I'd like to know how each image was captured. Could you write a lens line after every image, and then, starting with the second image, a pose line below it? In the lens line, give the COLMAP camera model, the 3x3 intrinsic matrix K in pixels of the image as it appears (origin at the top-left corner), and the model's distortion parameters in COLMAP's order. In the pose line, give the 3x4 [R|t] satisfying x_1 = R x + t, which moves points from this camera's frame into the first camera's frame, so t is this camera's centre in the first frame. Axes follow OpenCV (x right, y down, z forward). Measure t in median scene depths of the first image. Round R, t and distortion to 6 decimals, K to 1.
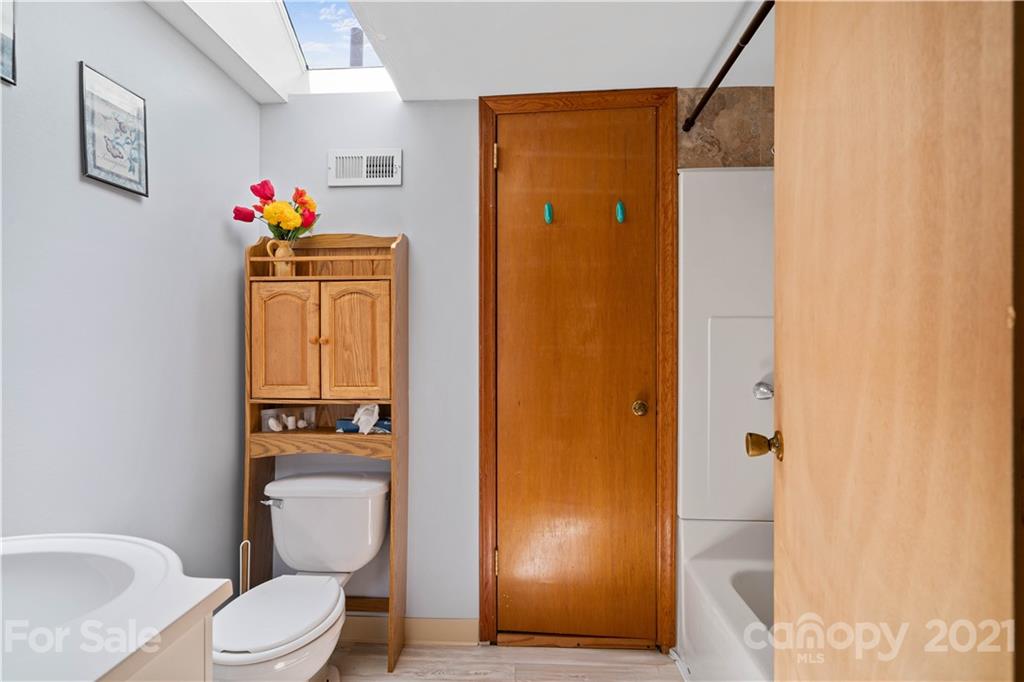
lens RADIAL K [[468.5, 0, 512.2], [0, 468.5, 336.4], [0, 0, 1]] dist [-0.006769, 0.004326]
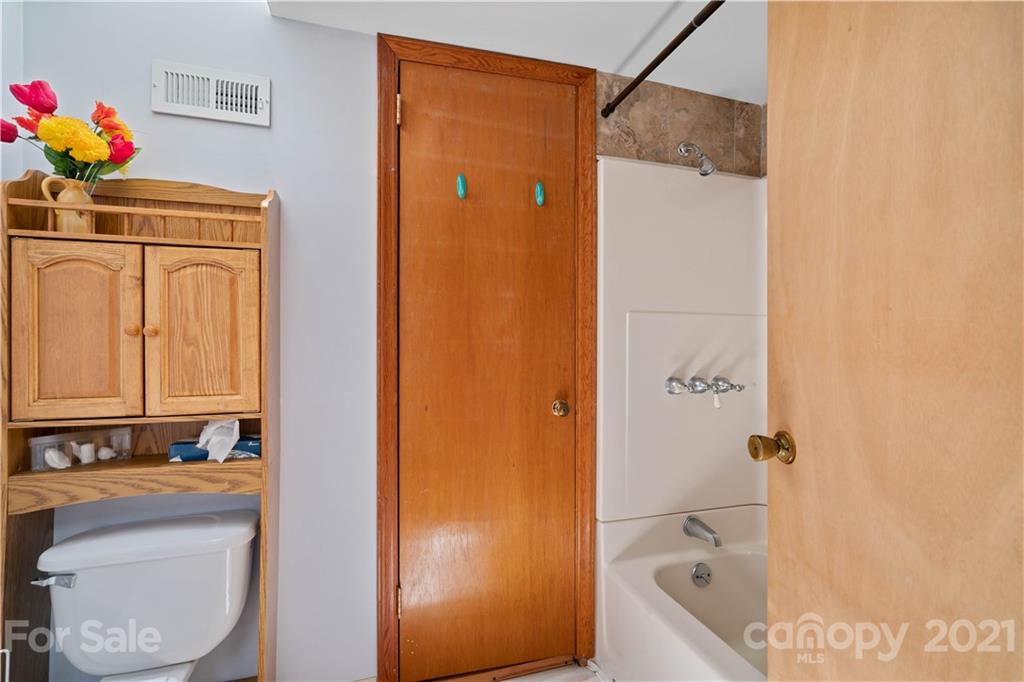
lens RADIAL K [[468.5, 0, 512.2], [0, 468.5, 336.4], [0, 0, 1]] dist [-0.006769, 0.004326]
pose [[0.936967, 0.006960, 0.349347, -0.138826], [-0.008689, 0.999957, 0.003380, 0.009633], [-0.349309, -0.006203, 0.936987, 0.164534]]
